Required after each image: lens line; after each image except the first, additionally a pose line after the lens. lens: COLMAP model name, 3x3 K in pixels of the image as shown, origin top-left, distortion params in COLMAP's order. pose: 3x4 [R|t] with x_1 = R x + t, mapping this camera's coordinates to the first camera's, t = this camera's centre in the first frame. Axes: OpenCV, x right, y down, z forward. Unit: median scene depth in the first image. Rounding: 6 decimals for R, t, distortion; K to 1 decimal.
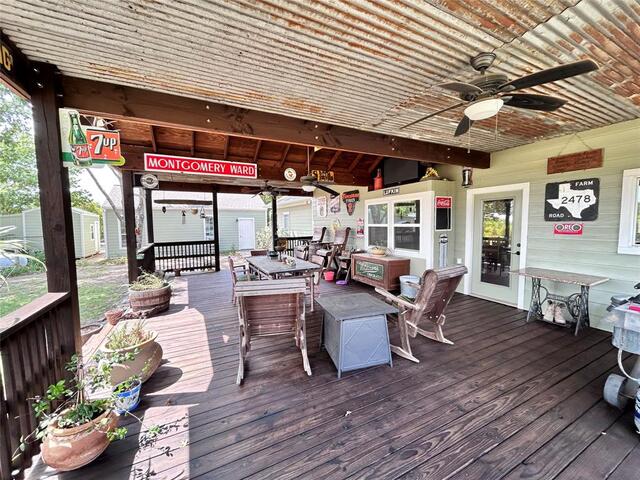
lens RADIAL K [[259.2, 0, 319.7], [0, 259.2, 240.7], [0, 0, 1]] dist [0.002955, 0.000183]
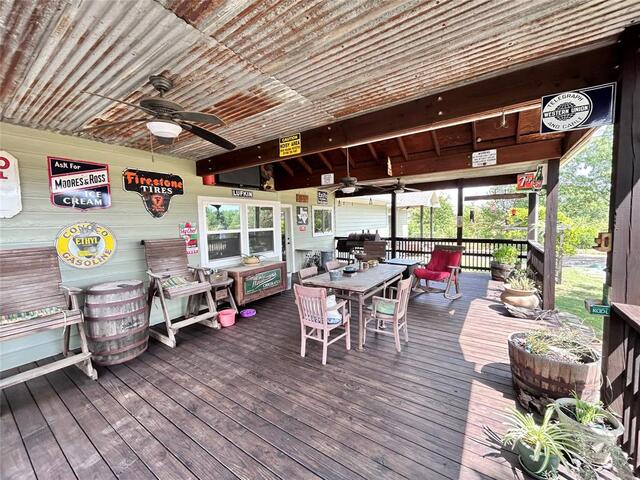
lens RADIAL K [[259.2, 0, 321.5], [0, 259.2, 240.8], [0, 0, 1]] dist [0.002955, 0.000183]
pose [[-0.481633, -0.037620, 0.875565, -0.697234], [0.096333, 0.990751, 0.095560, -0.090177], [-0.871063, 0.130371, -0.473554, 1.279695]]
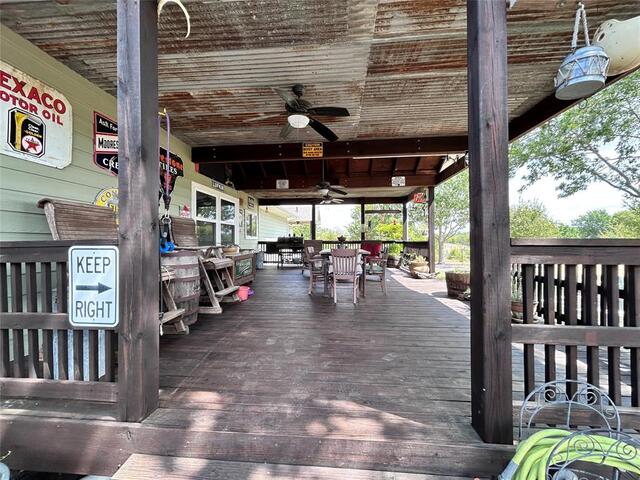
lens RADIAL K [[259.2, 0, 319.9], [0, 259.2, 241.7], [0, 0, 1]] dist [0.002955, 0.000183]
pose [[-0.851460, 0.020401, 0.524023, -0.562999], [0.059028, 0.996621, 0.057112, -0.020428], [-0.521088, 0.079560, -0.849787, 1.718832]]
